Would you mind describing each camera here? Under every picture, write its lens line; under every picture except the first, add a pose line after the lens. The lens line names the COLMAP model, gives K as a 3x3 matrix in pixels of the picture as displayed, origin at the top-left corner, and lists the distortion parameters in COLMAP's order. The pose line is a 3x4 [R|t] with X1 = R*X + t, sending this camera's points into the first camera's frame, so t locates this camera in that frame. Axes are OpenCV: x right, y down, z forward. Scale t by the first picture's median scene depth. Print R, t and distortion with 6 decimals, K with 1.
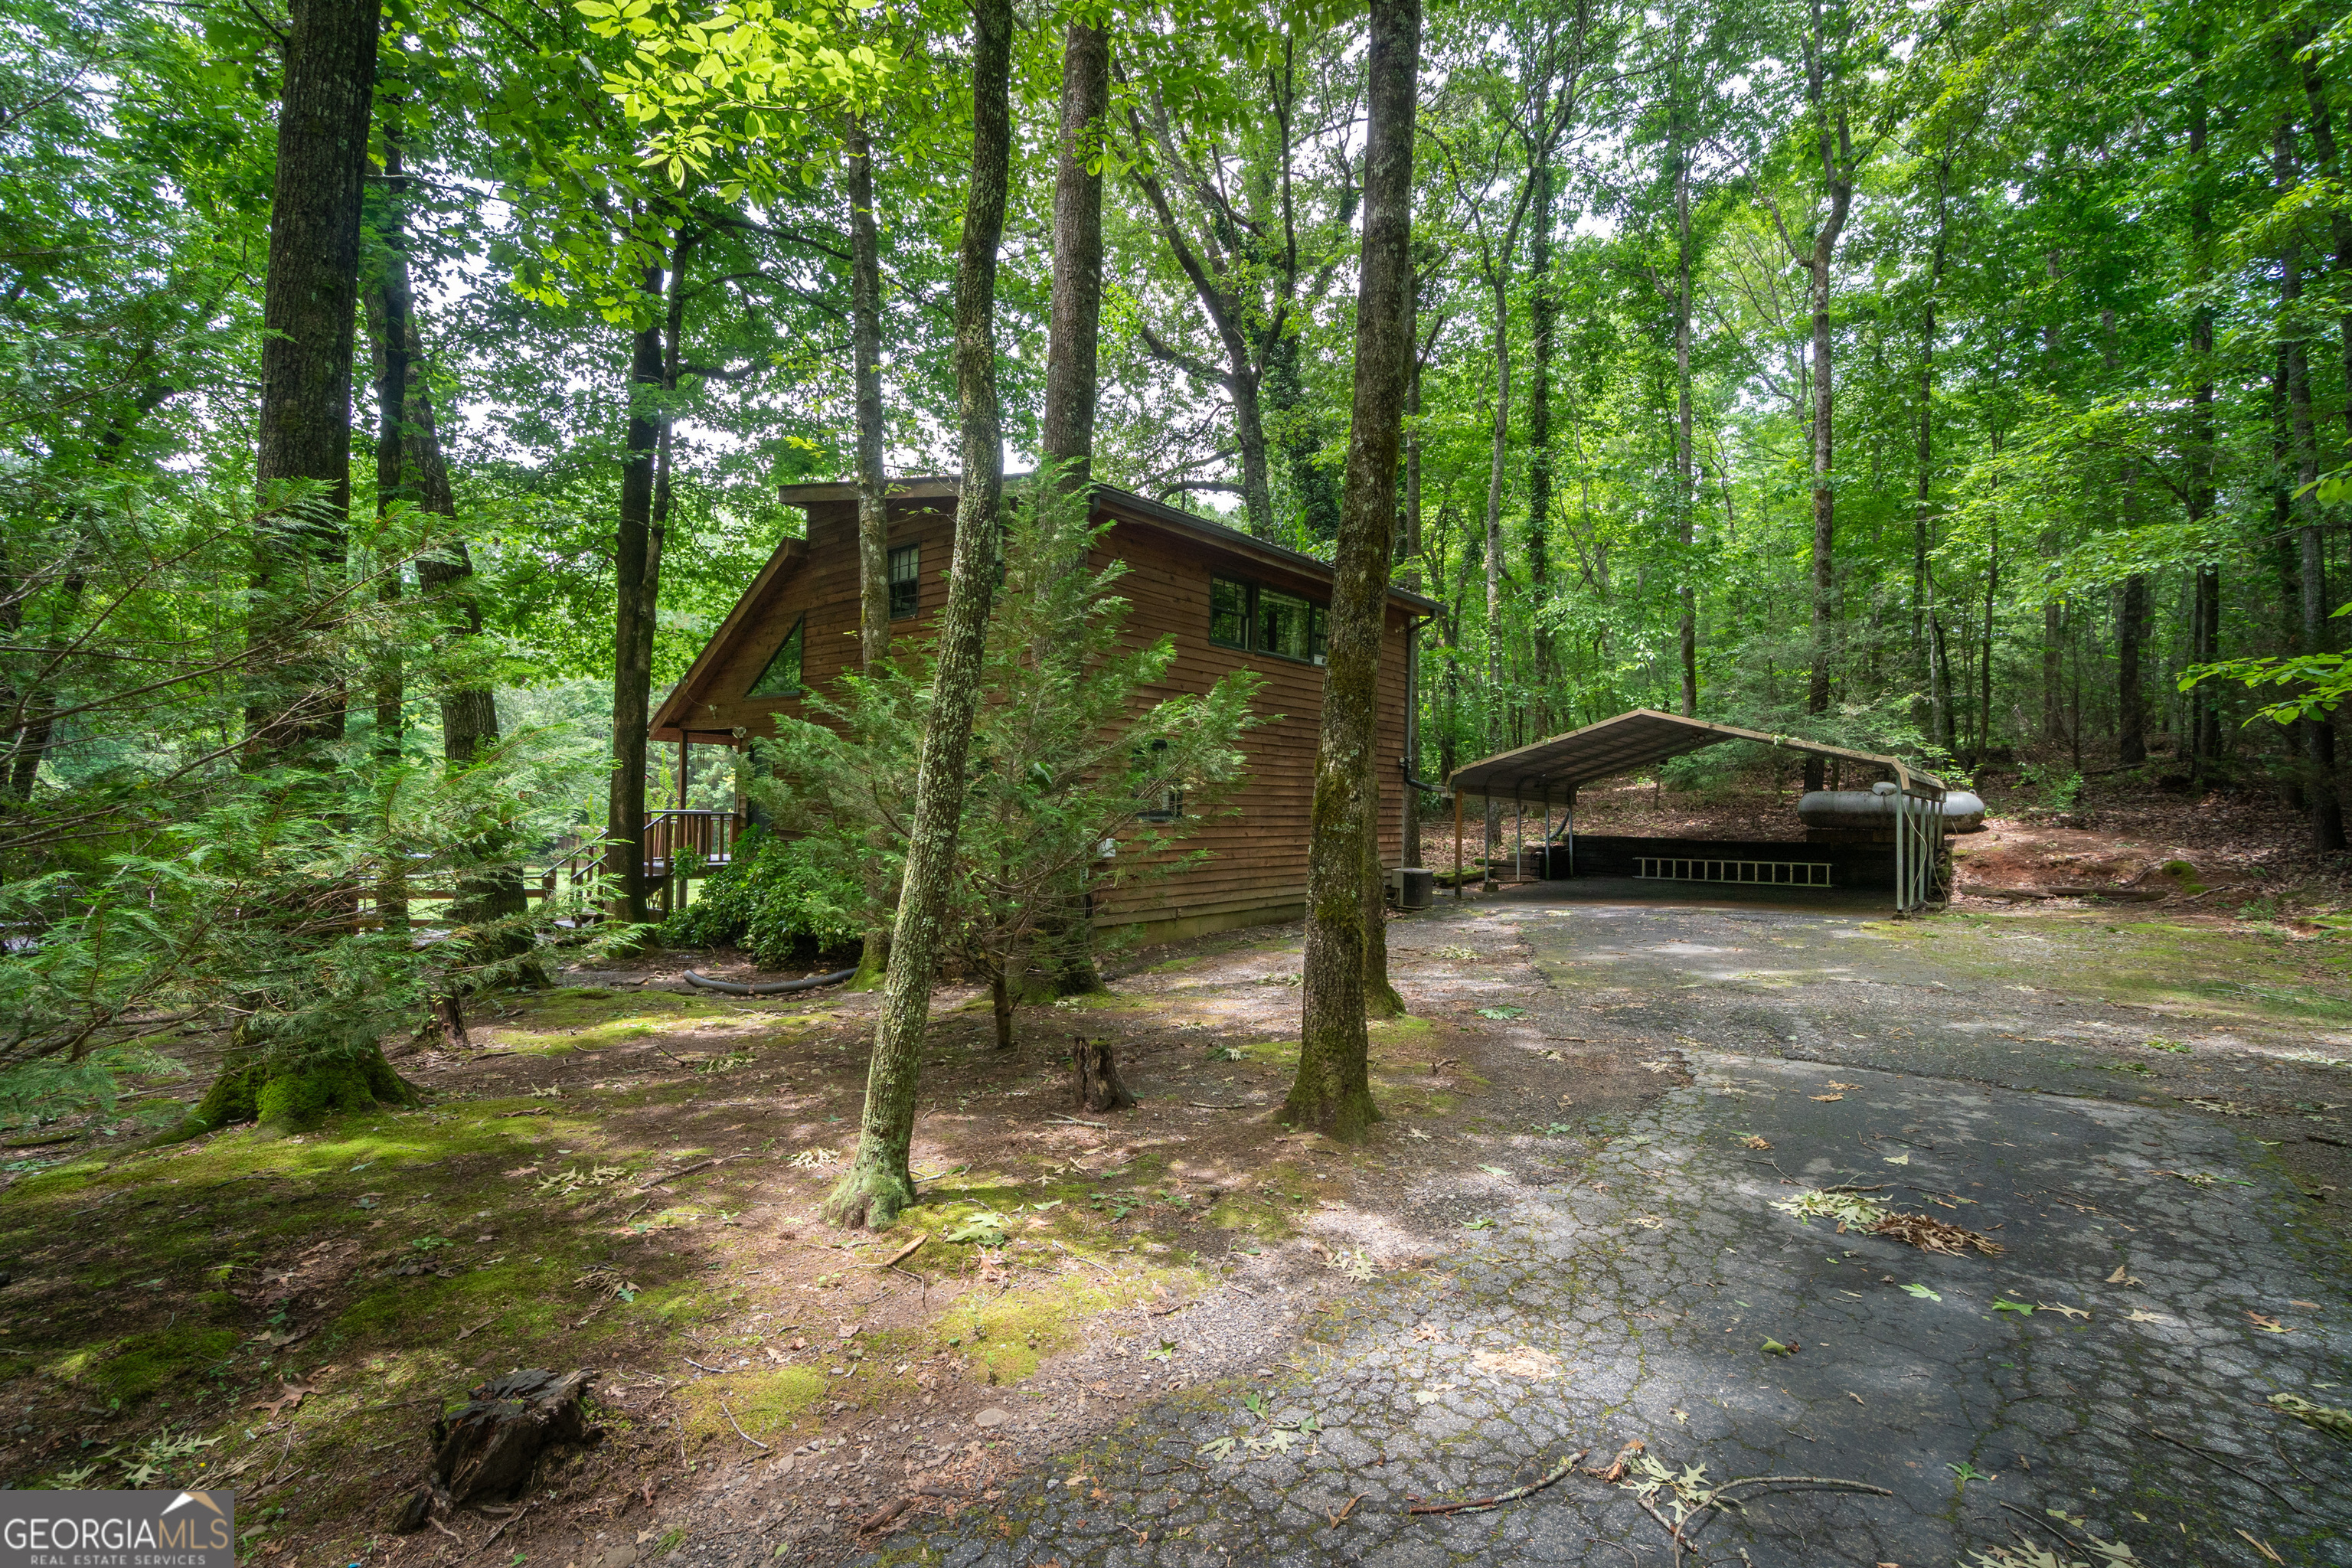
lens RADIAL K [[1009.5, 0, 1163.2], [0, 1009.5, 790.0], [0, 0, 1]] dist [0.001156, 0.000719]
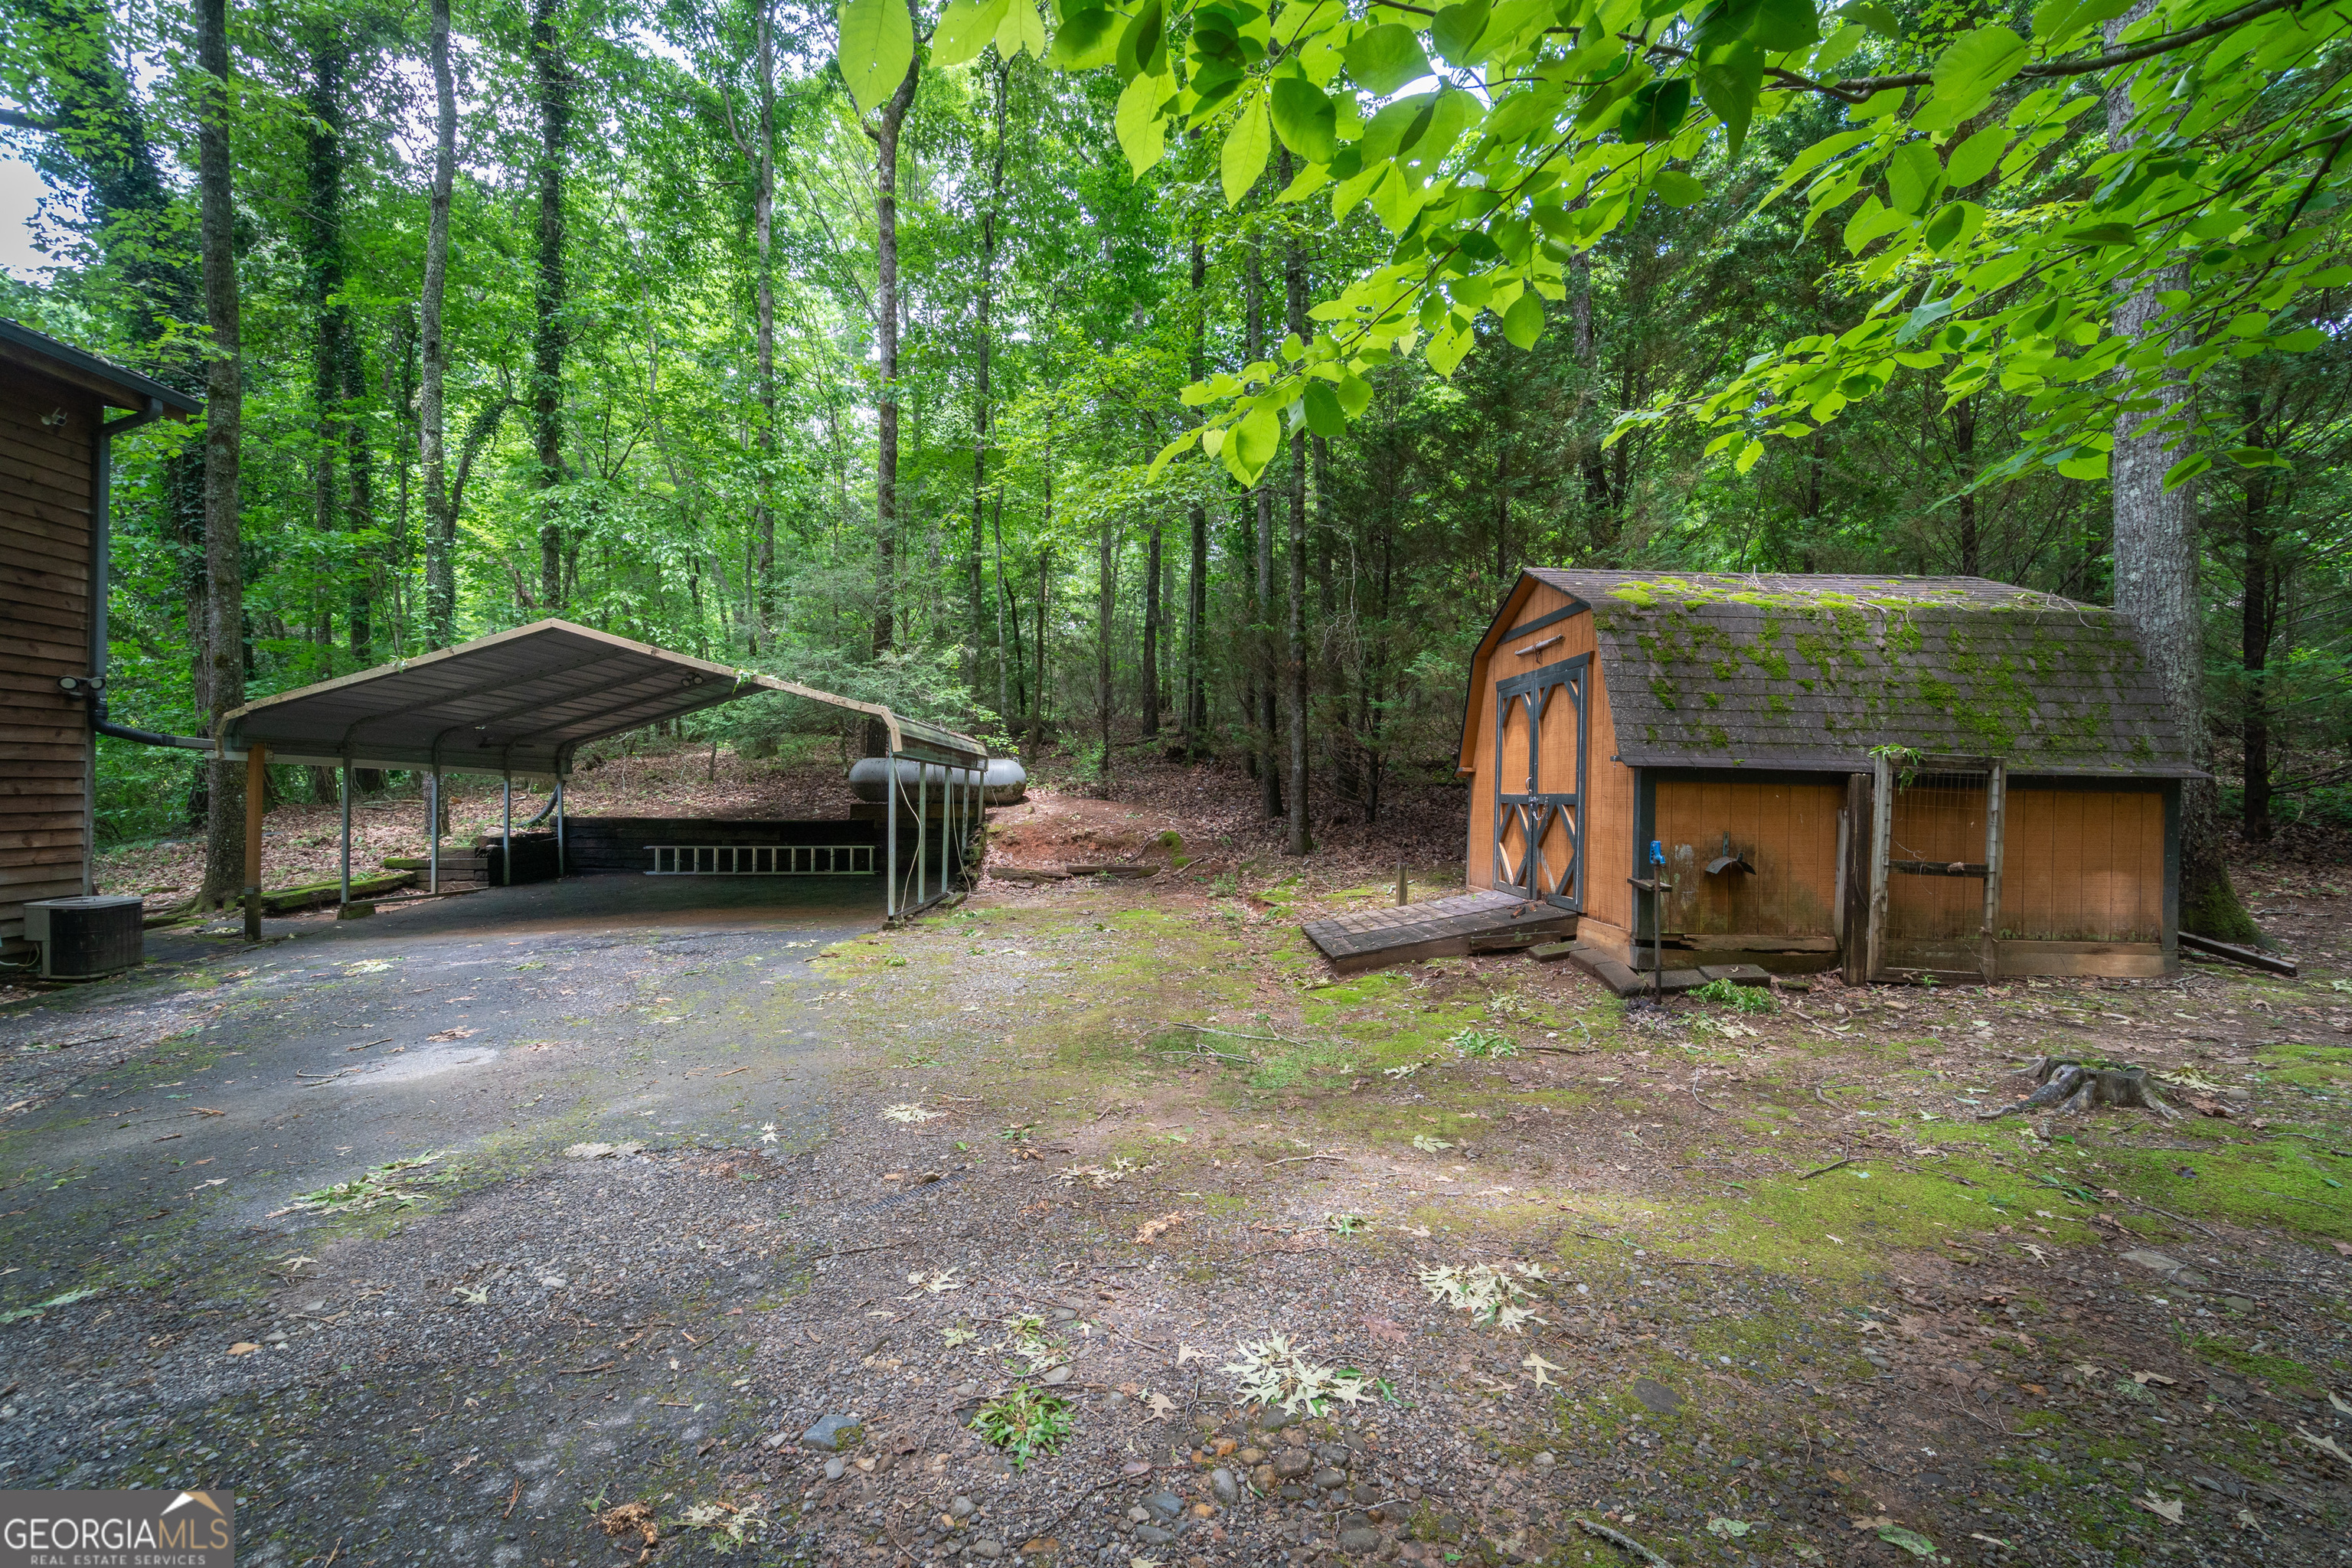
lens RADIAL K [[1009.5, 0, 1163.2], [0, 1009.5, 790.0], [0, 0, 1]] dist [0.001156, 0.000719]
pose [[0.727515, -0.009730, 0.686022, 0.280924], [-0.009628, 0.999656, 0.024388, 0.005610], [-0.686024, -0.024348, 0.727171, 0.253465]]
